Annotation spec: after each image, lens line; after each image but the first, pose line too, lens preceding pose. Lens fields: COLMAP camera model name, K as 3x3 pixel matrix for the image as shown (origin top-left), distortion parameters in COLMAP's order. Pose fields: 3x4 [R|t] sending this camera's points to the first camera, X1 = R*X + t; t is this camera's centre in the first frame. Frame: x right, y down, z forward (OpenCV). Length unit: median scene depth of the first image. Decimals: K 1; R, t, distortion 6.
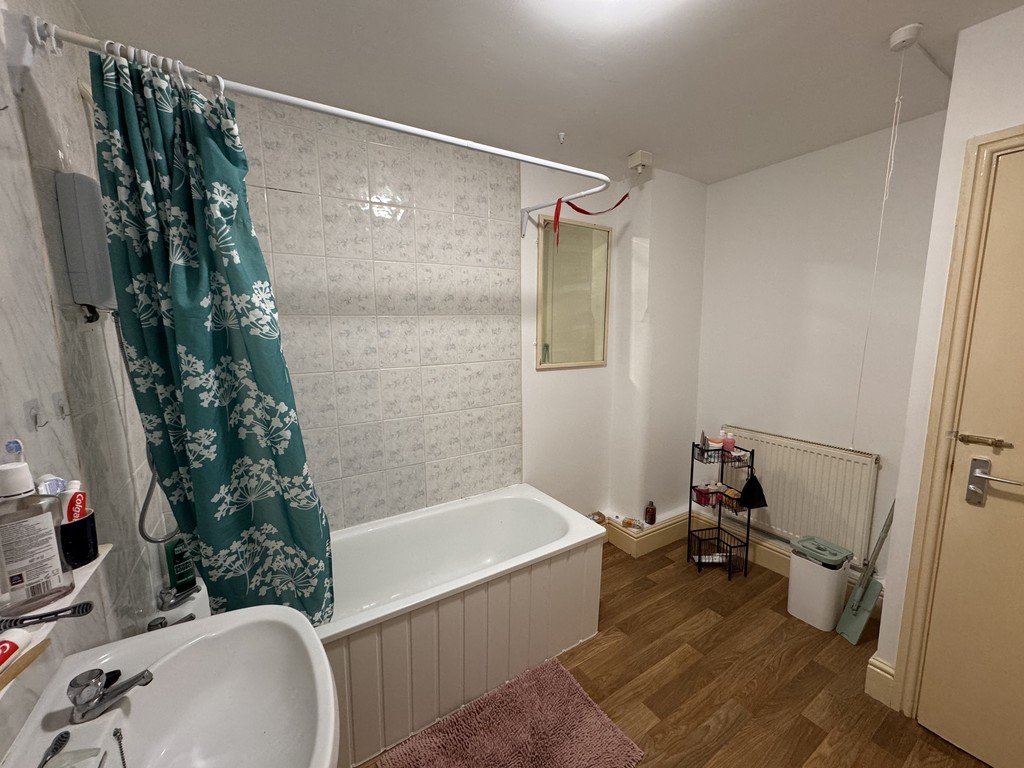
lens RADIAL K [[410.7, 0, 517.9], [0, 410.7, 382.4], [0, 0, 1]] dist [0.000376, 0.000105]
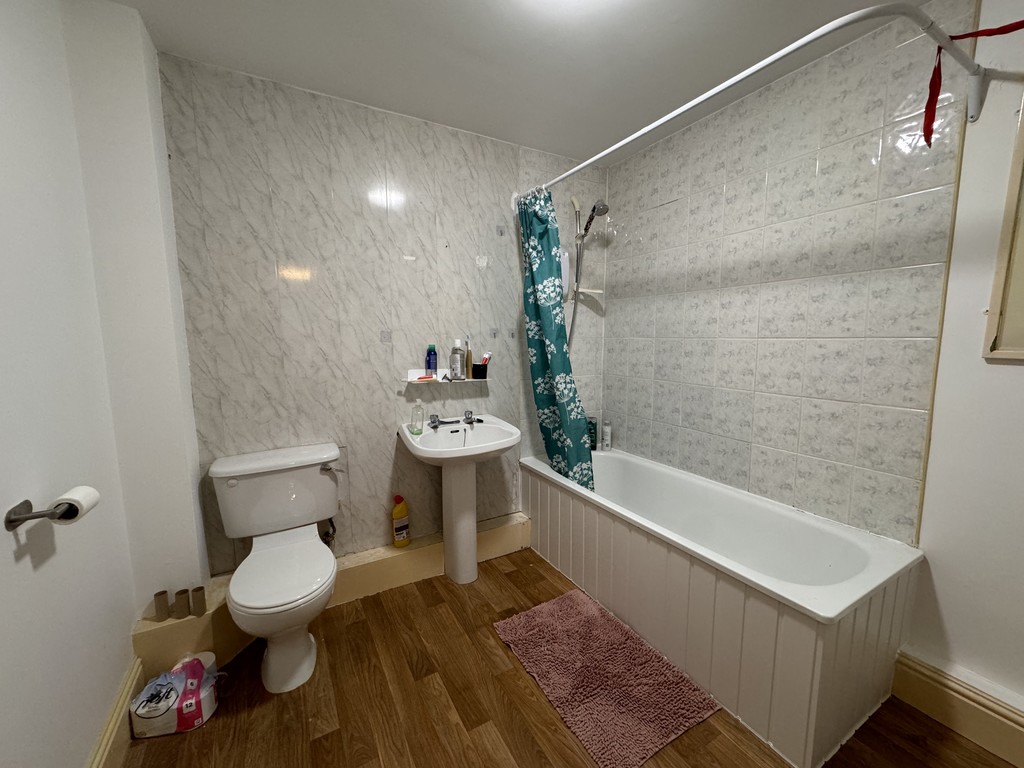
lens RADIAL K [[410.7, 0, 516.3], [0, 410.7, 385.6], [0, 0, 1]] dist [0.000376, 0.000105]
pose [[-0.049911, 0.132810, -0.989884, 0.733180], [-0.128987, 0.981962, 0.138251, 0.007860], [0.990389, 0.134583, -0.031880, 0.503748]]
